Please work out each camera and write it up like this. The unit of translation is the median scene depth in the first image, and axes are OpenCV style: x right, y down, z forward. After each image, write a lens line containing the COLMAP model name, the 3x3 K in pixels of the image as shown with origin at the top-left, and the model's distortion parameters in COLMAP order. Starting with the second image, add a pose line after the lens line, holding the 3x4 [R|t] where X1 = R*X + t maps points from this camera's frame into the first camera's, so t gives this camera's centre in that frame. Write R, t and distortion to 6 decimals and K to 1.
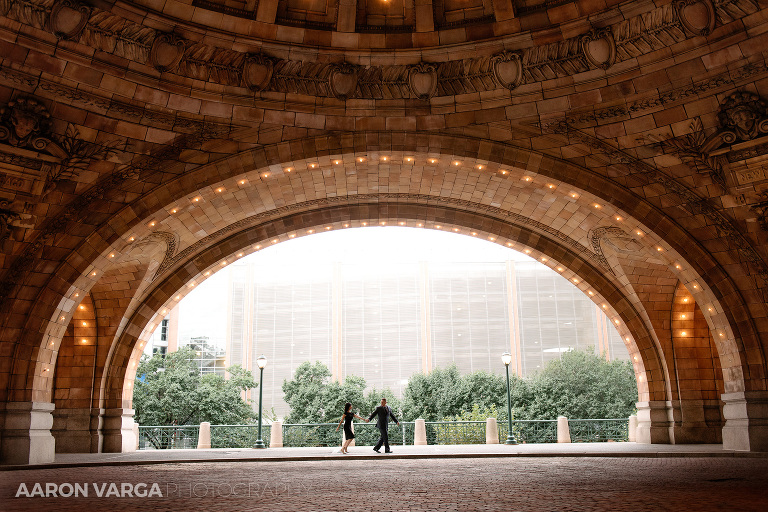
lens RADIAL K [[685.5, 0, 384.0], [0, 685.5, 256.0], [0, 0, 1]] dist [-0.007616, -0.007248]
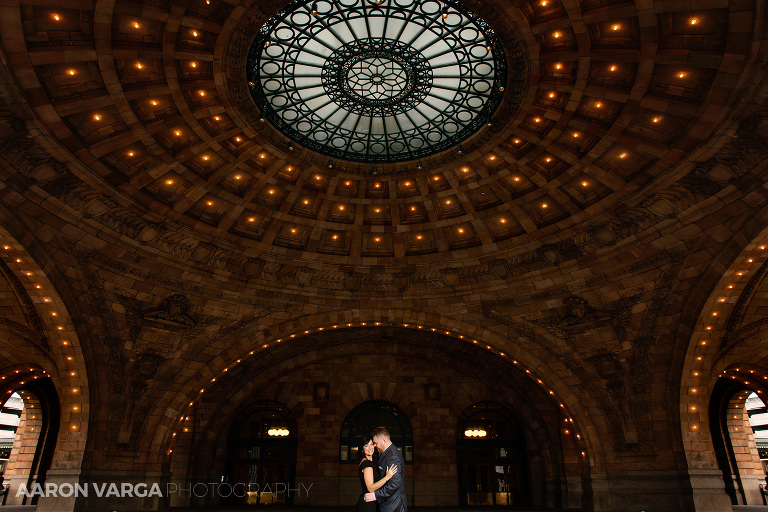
lens RADIAL K [[524.8, 0, 384.0], [0, 524.8, 256.0], [0, 0, 1]] dist [0.003184, -0.001813]
pose [[-0.001933, 0.421106, 0.907009, -0.714929], [-0.243895, 0.879422, -0.408818, 0.095058], [-0.969800, -0.222006, 0.101005, 0.340812]]
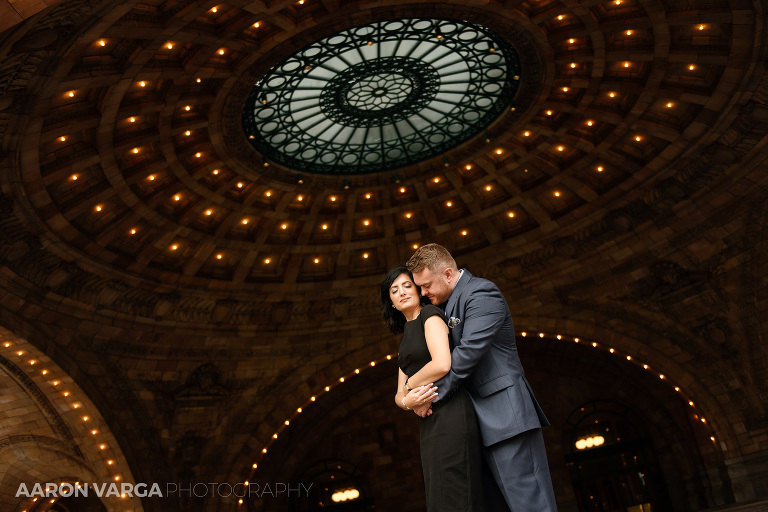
lens RADIAL K [[804.6, 0, 384.0], [0, 804.6, 256.0], [0, 0, 1]] dist [-0.018233, 0.012779]
pose [[0.129506, 0.356337, 0.925339, -1.098698], [-0.048927, 0.934357, -0.352962, 0.140332], [-0.990371, 0.000437, 0.138439, 0.331259]]
